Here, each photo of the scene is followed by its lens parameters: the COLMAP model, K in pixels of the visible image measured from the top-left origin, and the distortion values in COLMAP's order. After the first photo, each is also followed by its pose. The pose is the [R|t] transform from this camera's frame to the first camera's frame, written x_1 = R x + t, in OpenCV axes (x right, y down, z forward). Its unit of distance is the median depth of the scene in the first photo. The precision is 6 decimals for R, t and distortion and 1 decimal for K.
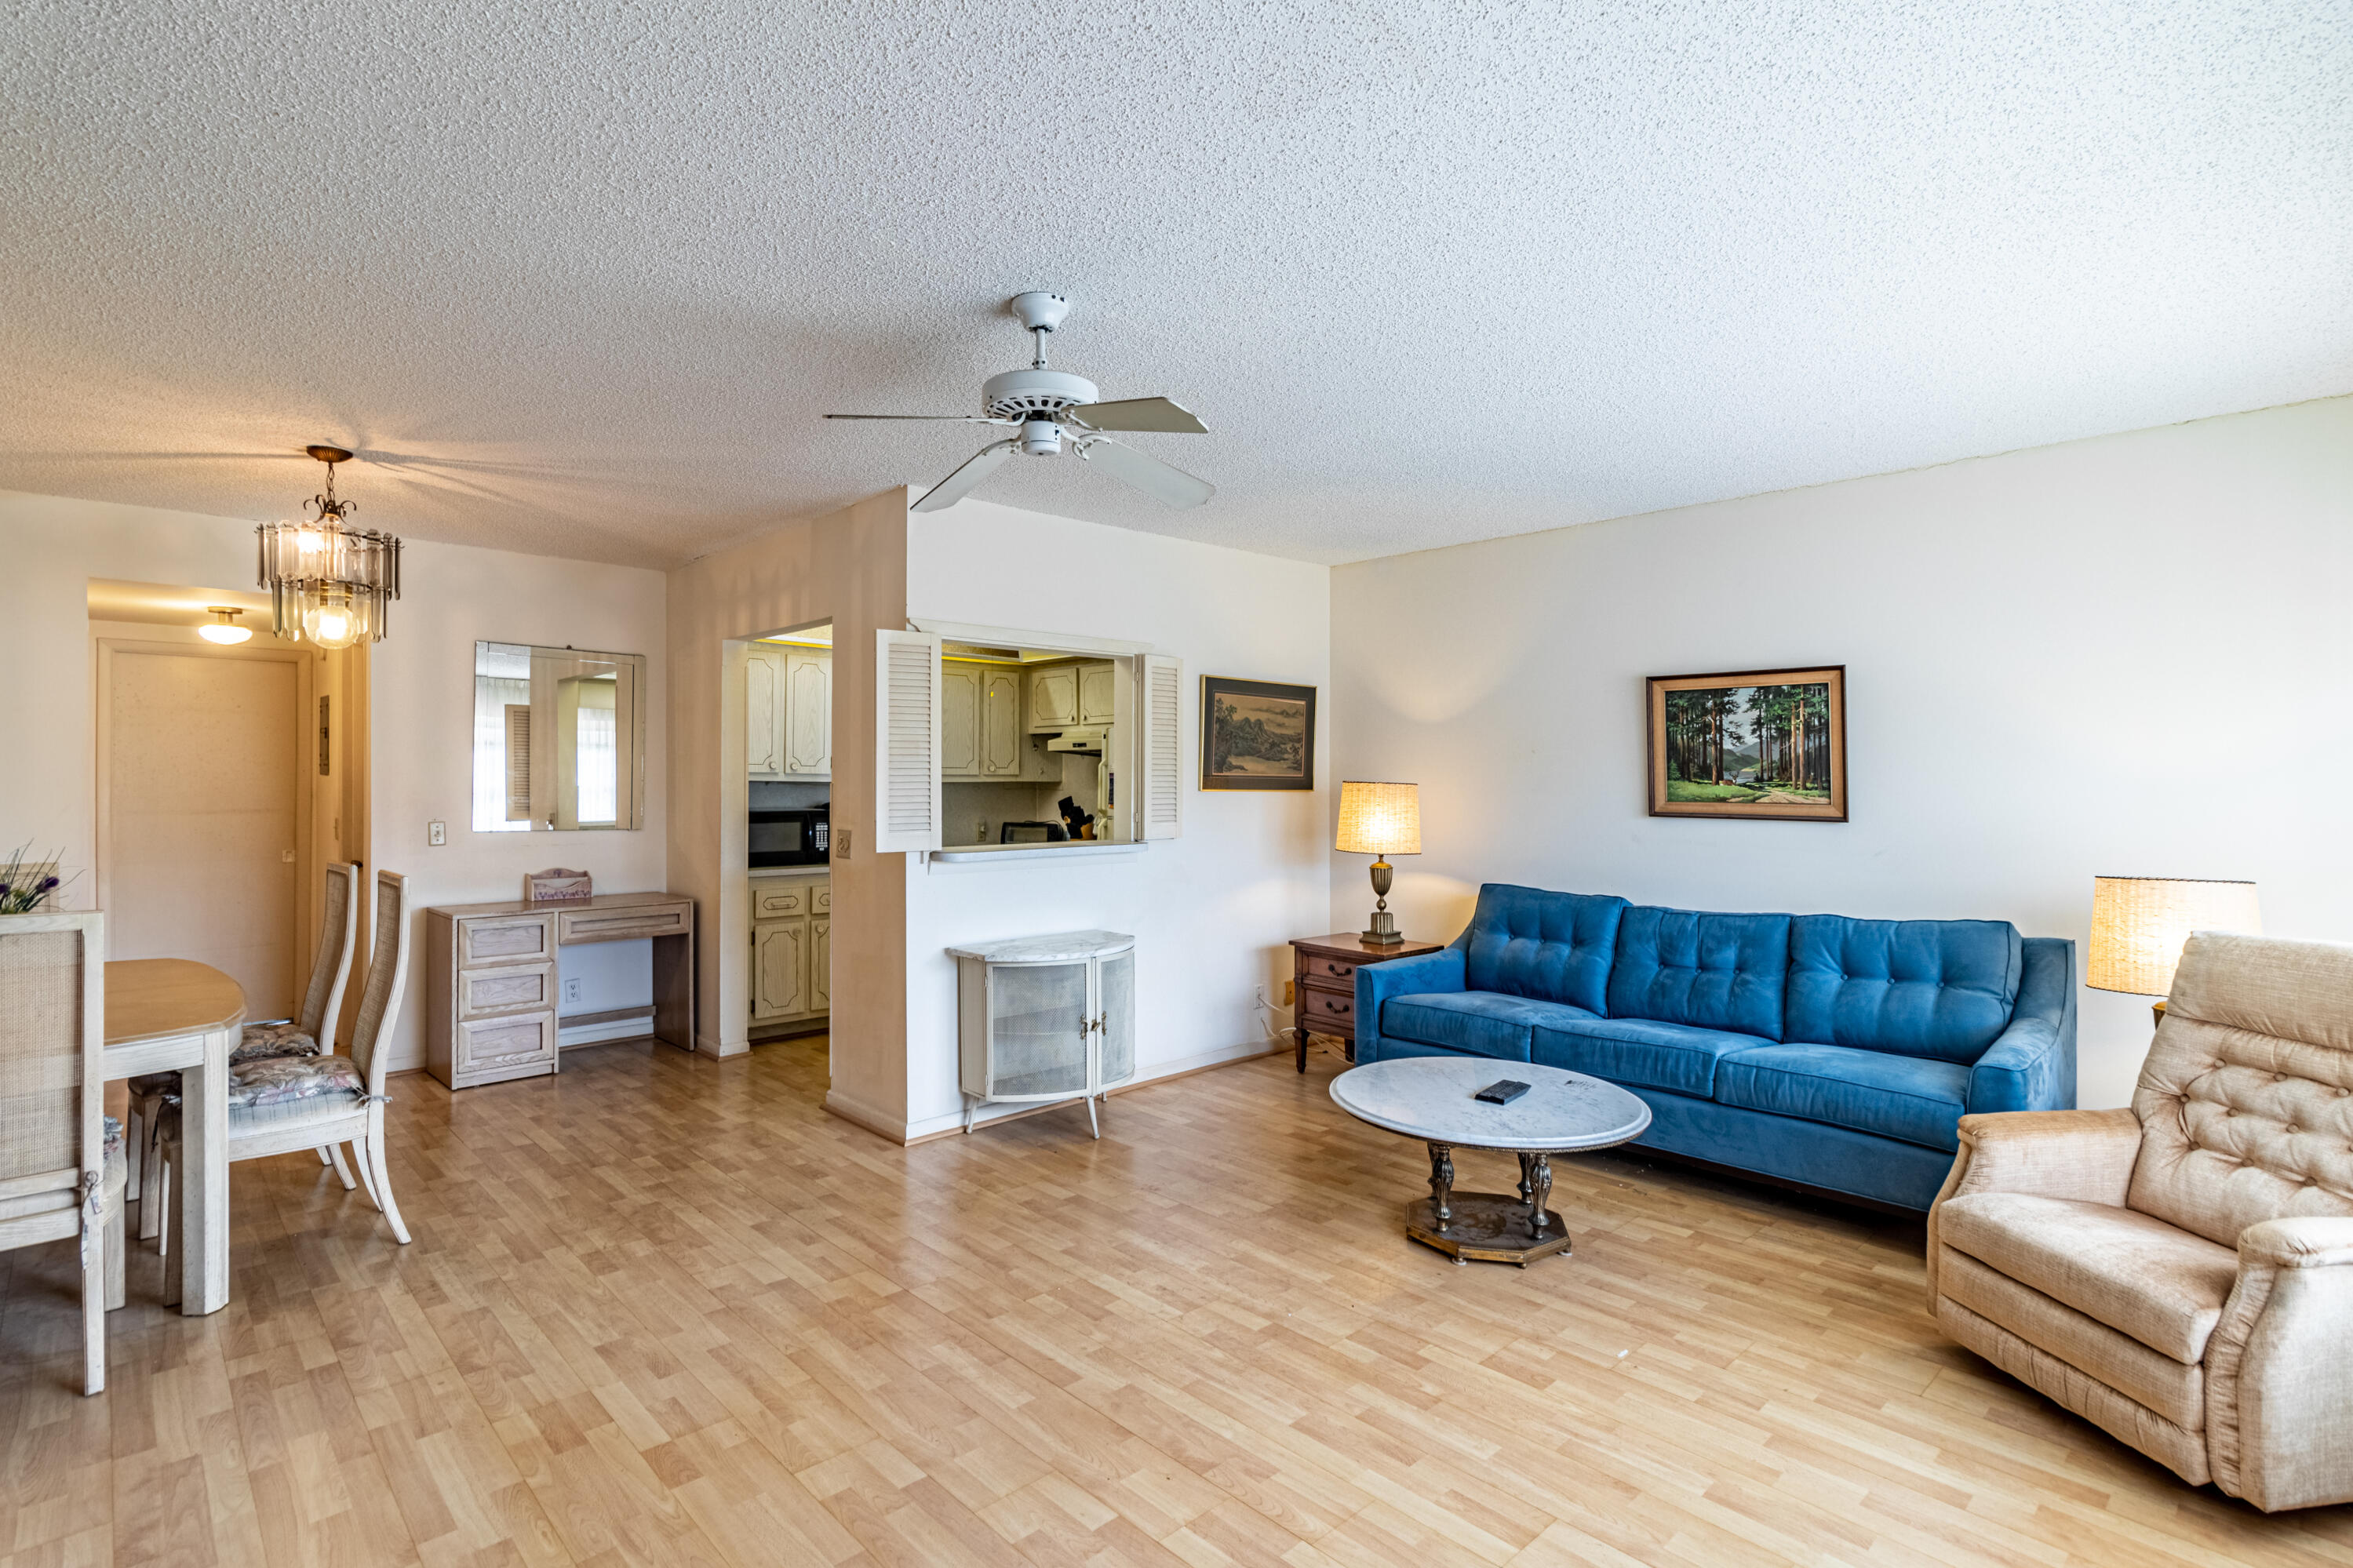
lens RADIAL K [[1140.7, 0, 1118.0], [0, 1140.7, 780.6], [0, 0, 1]] dist [0.000779, 0.000277]
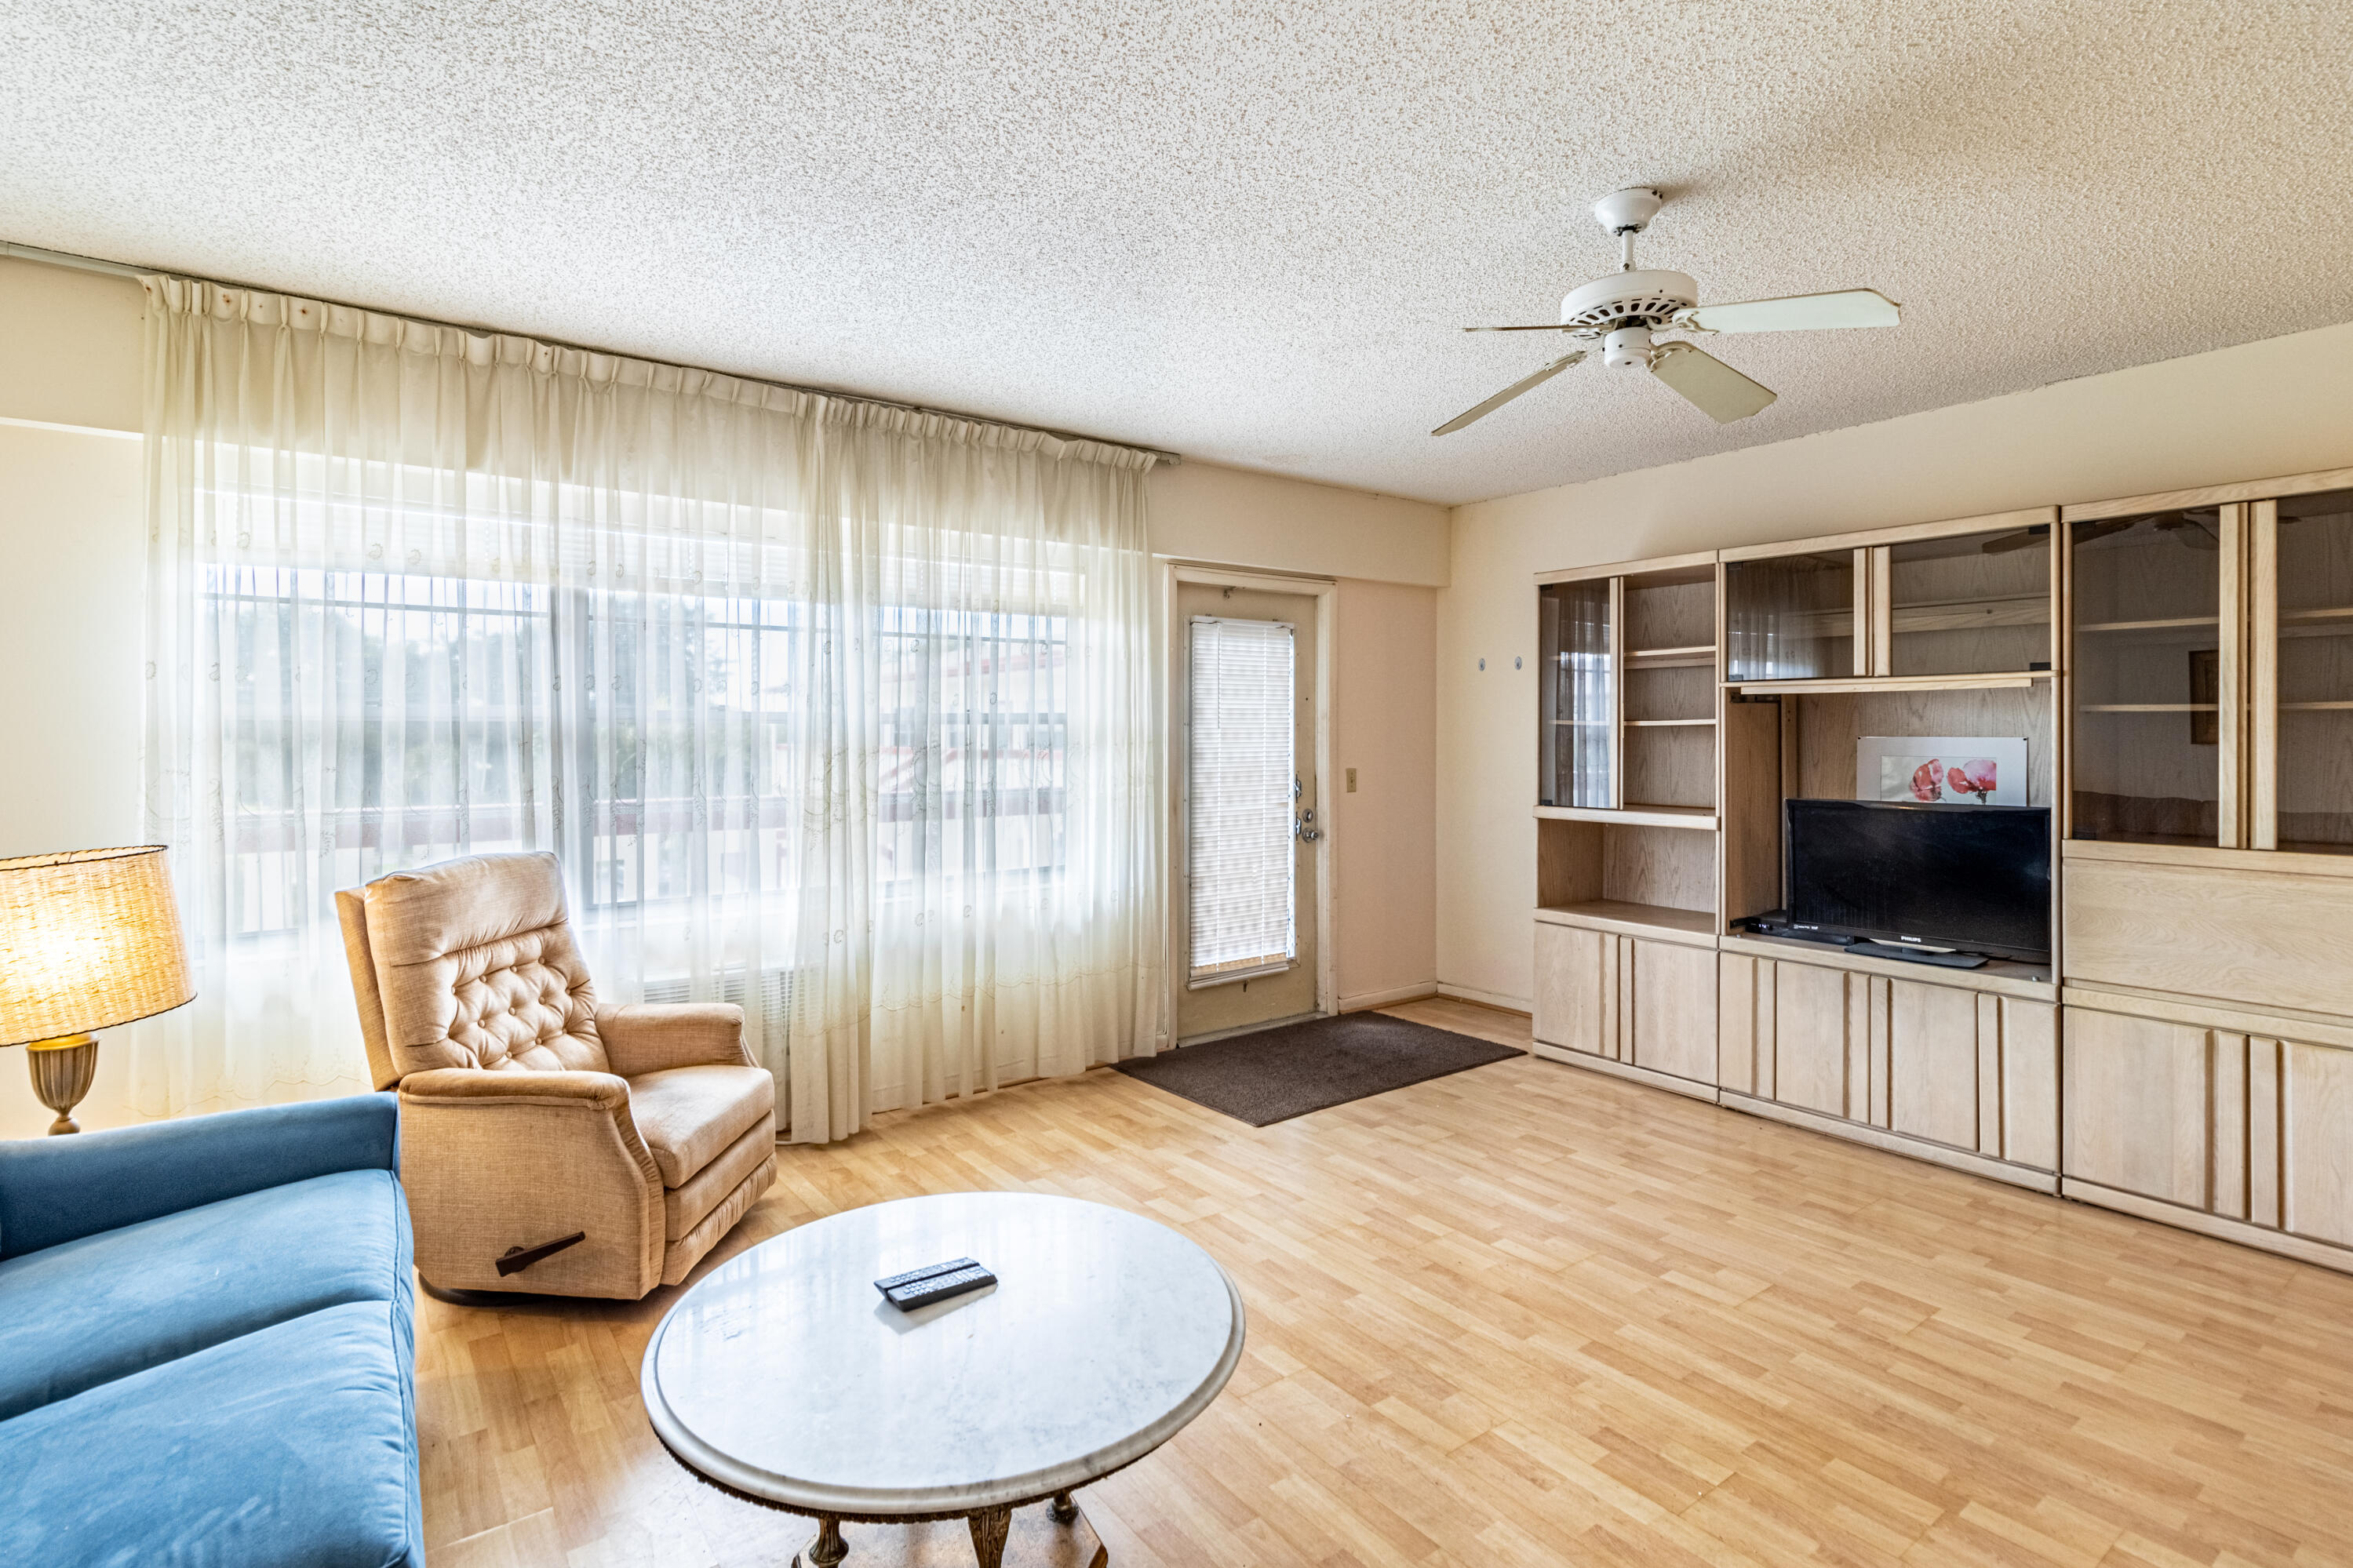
lens RADIAL K [[1134.9, 0, 1154.6], [0, 1134.9, 731.5], [0, 0, 1]] dist [0.000455, 0.000202]
pose [[-0.996866, 0.002403, 0.079071, 0.151903], [0.002379, 0.999997, -0.000396, 0.007267], [-0.079072, -0.000207, -0.996869, 1.230034]]
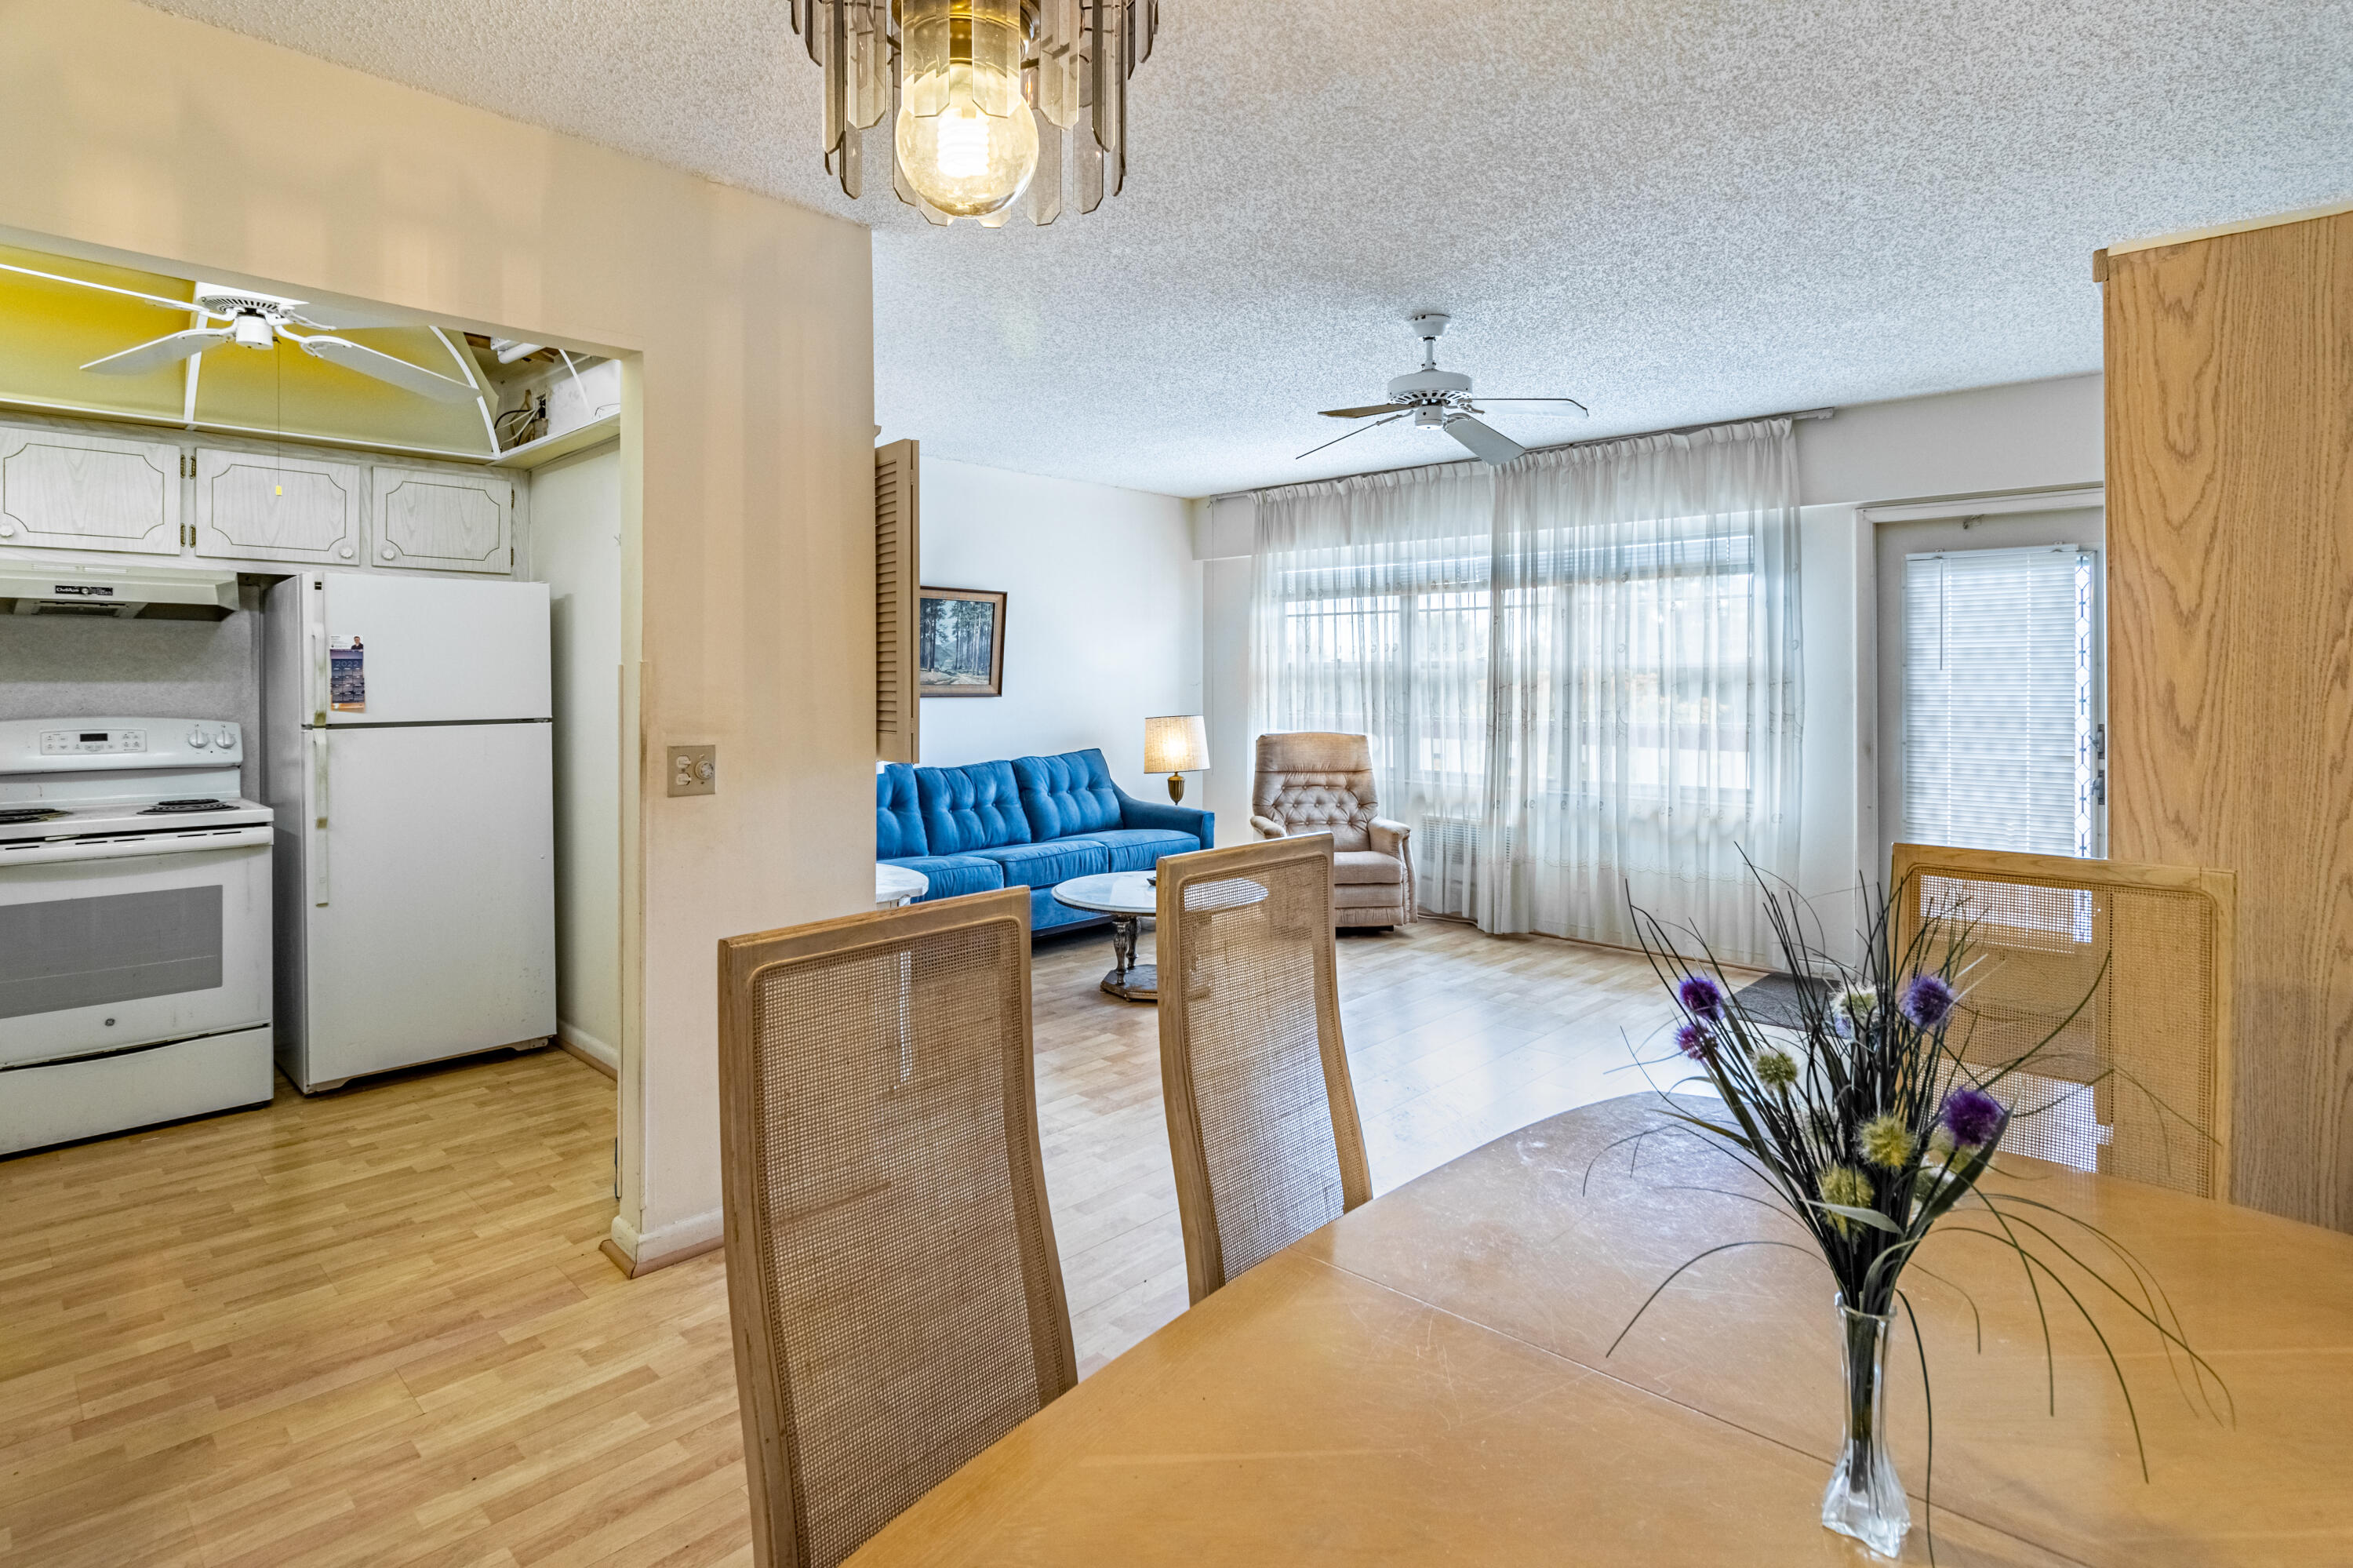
lens RADIAL K [[1234.1, 0, 1139.4], [0, 1234.1, 670.7], [0, 0, 1]] dist [-0.004390, 0.000092]
pose [[-0.080373, 0.007545, 0.996736, -0.972082], [0.000003, 0.999971, -0.007569, 0.014078], [-0.996765, -0.000605, -0.080371, 0.929559]]
